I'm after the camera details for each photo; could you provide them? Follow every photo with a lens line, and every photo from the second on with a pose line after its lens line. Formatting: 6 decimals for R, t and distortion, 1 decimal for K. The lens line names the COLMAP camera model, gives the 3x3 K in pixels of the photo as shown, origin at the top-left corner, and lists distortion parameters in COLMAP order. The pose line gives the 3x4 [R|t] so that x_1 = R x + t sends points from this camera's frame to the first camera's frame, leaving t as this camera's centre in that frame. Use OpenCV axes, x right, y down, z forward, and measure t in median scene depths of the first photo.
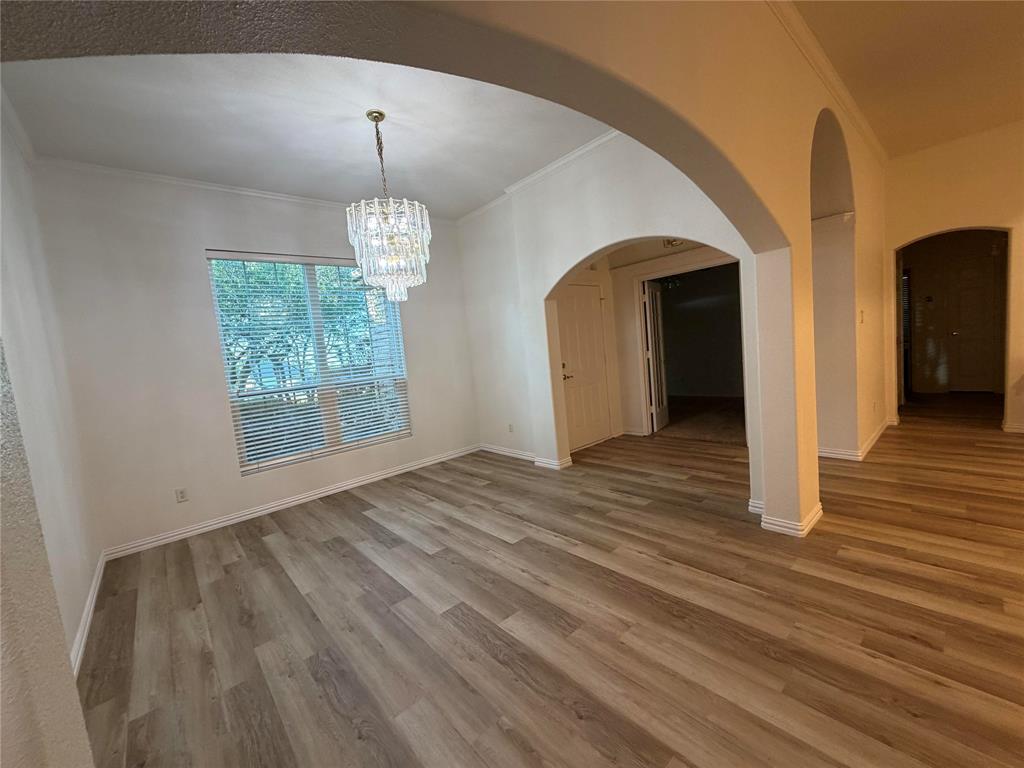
lens RADIAL K [[406.7, 0, 510.9], [0, 406.7, 388.2], [0, 0, 1]] dist [0.000953, -0.001513]
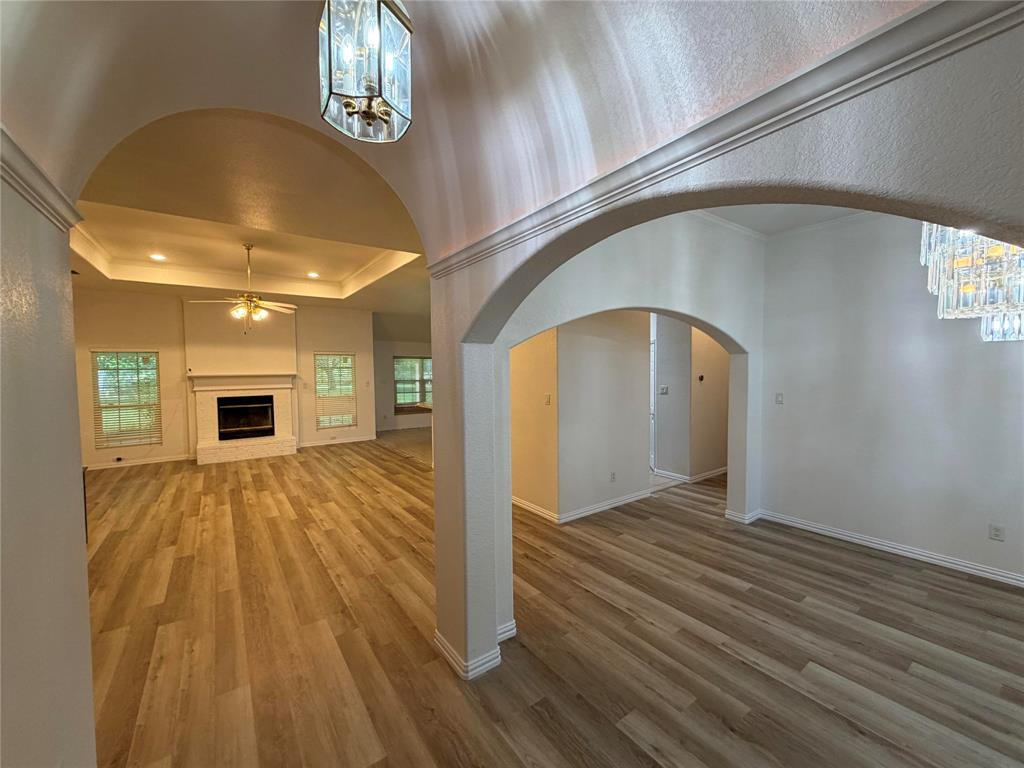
lens RADIAL K [[406.7, 0, 510.3], [0, 406.7, 386.6], [0, 0, 1]] dist [0.000953, -0.001513]
pose [[-0.988799, 0.108117, 0.102897, 0.546539], [0.120321, 0.985345, 0.120904, -0.391836], [-0.088317, 0.131930, -0.987317, 2.146838]]
